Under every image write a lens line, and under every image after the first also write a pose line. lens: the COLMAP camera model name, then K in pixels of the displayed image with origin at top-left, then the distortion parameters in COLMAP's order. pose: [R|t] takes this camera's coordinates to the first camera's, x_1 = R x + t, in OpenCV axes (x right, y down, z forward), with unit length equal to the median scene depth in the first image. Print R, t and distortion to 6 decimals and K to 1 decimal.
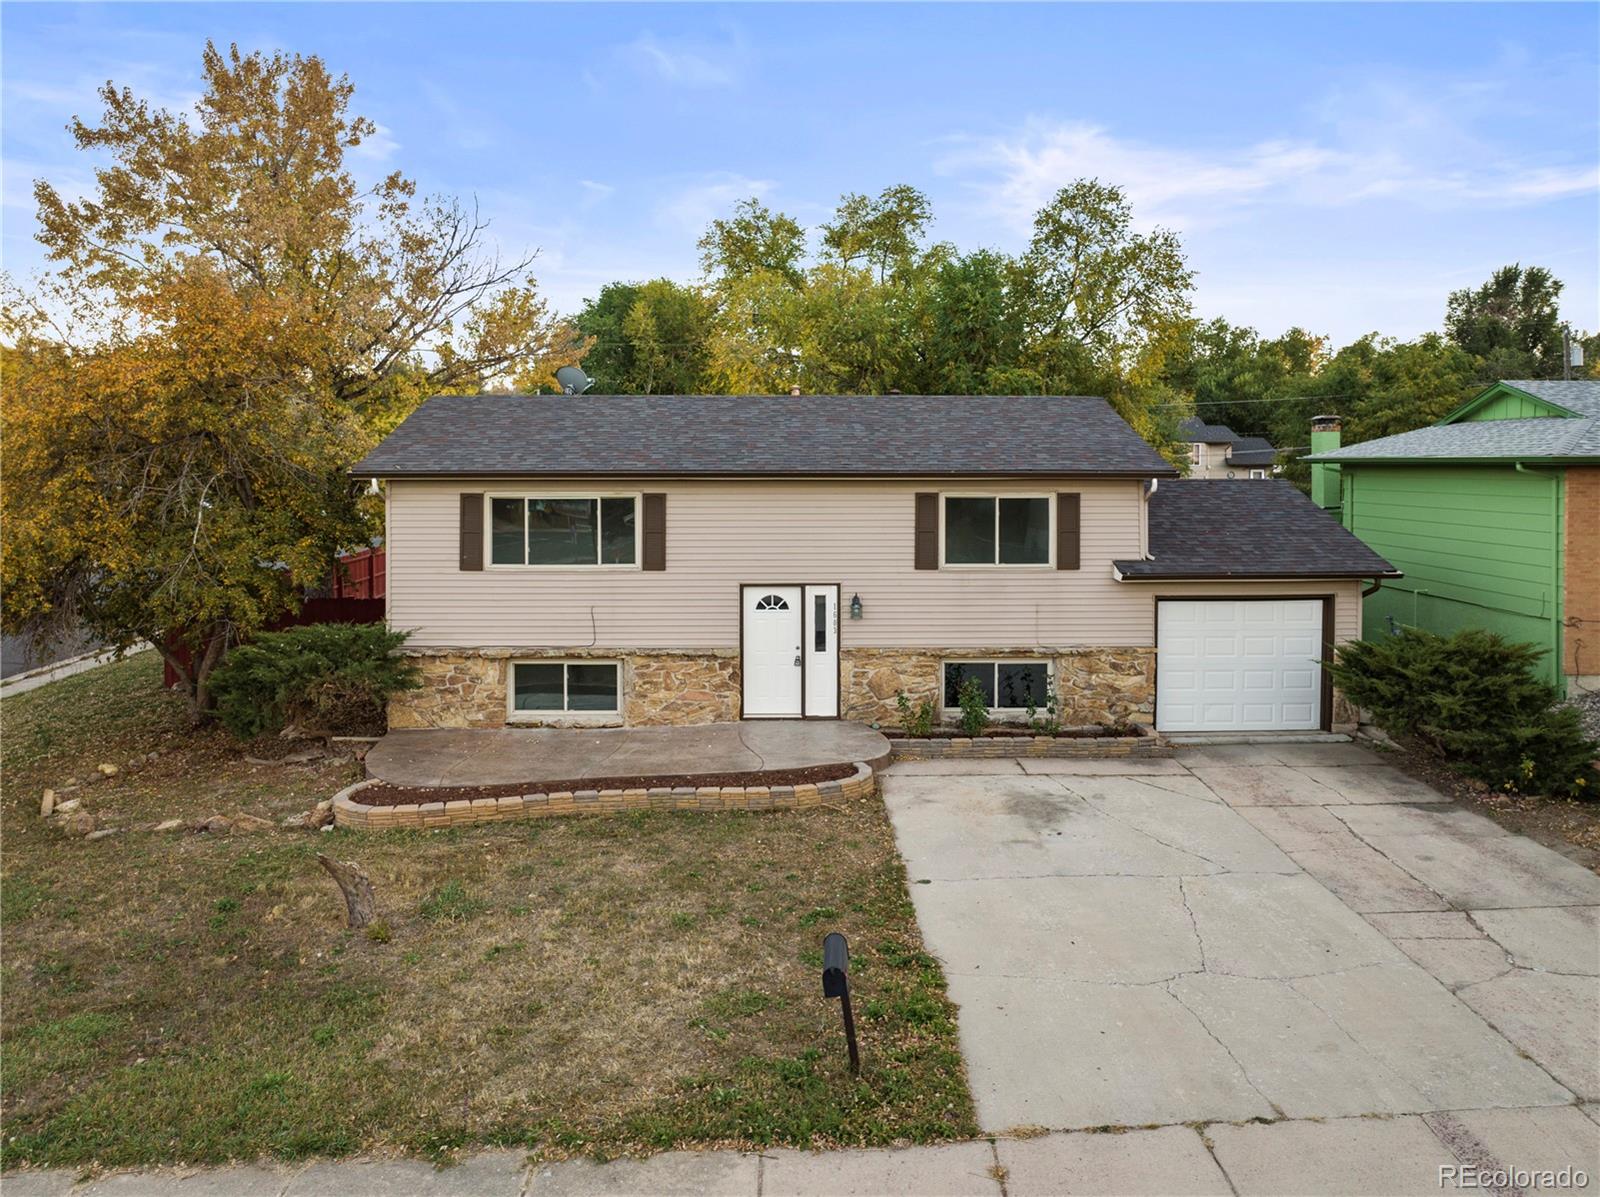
lens RADIAL K [[1131.9, 0, 799.0], [0, 1131.9, 590.9], [0, 0, 1]] dist [-0.025965, -0.005314]
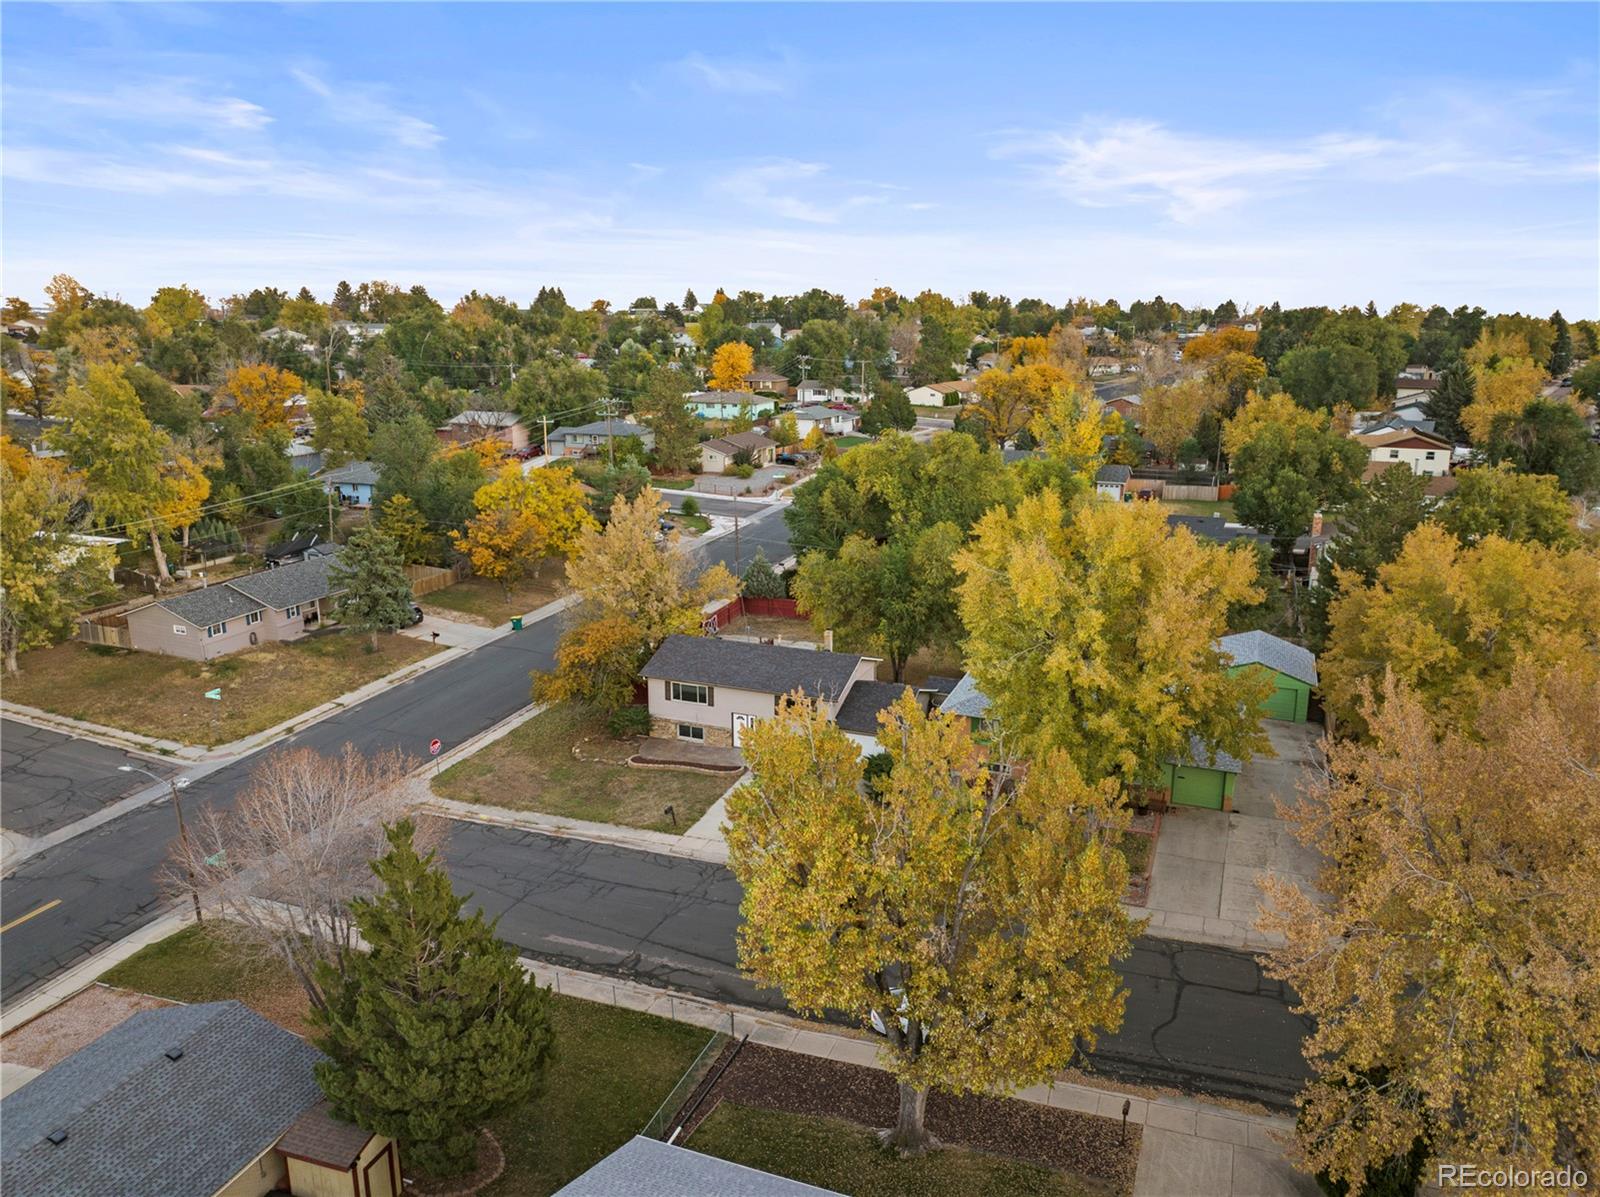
lens RADIAL K [[1131.9, 0, 795.1], [0, 1131.9, 592.1], [0, 0, 1]] dist [-0.025965, -0.005314]
pose [[0.935073, 0.083428, -0.344497, 1.402294], [-0.016991, 0.981338, 0.191536, -1.120989], [0.354048, -0.173247, 0.919041, -2.307193]]
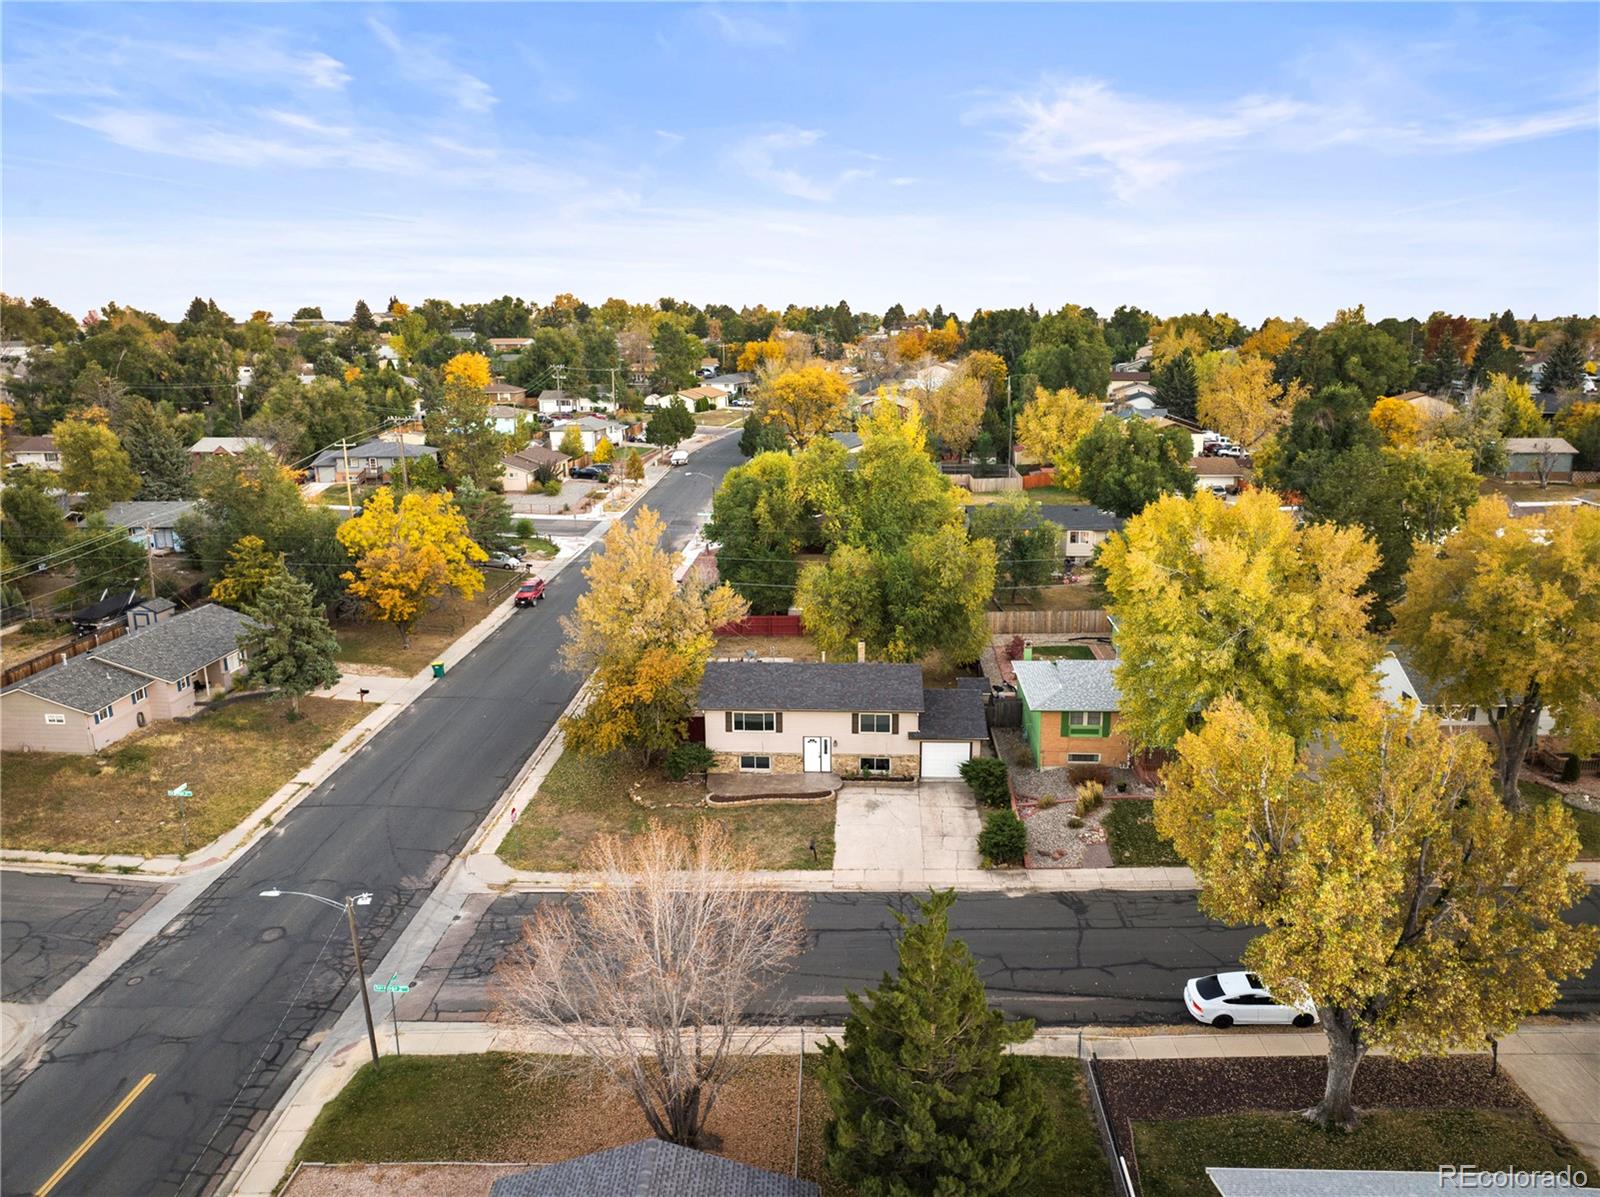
lens RADIAL K [[1131.9, 0, 795.0], [0, 1131.9, 607.0], [0, 0, 1]] dist [-0.025965, -0.005314]
pose [[0.998738, 0.000430, -0.050212, 0.100915], [0.009488, 0.980333, 0.197125, -1.116893], [0.049309, -0.197352, 0.979092, -2.434665]]
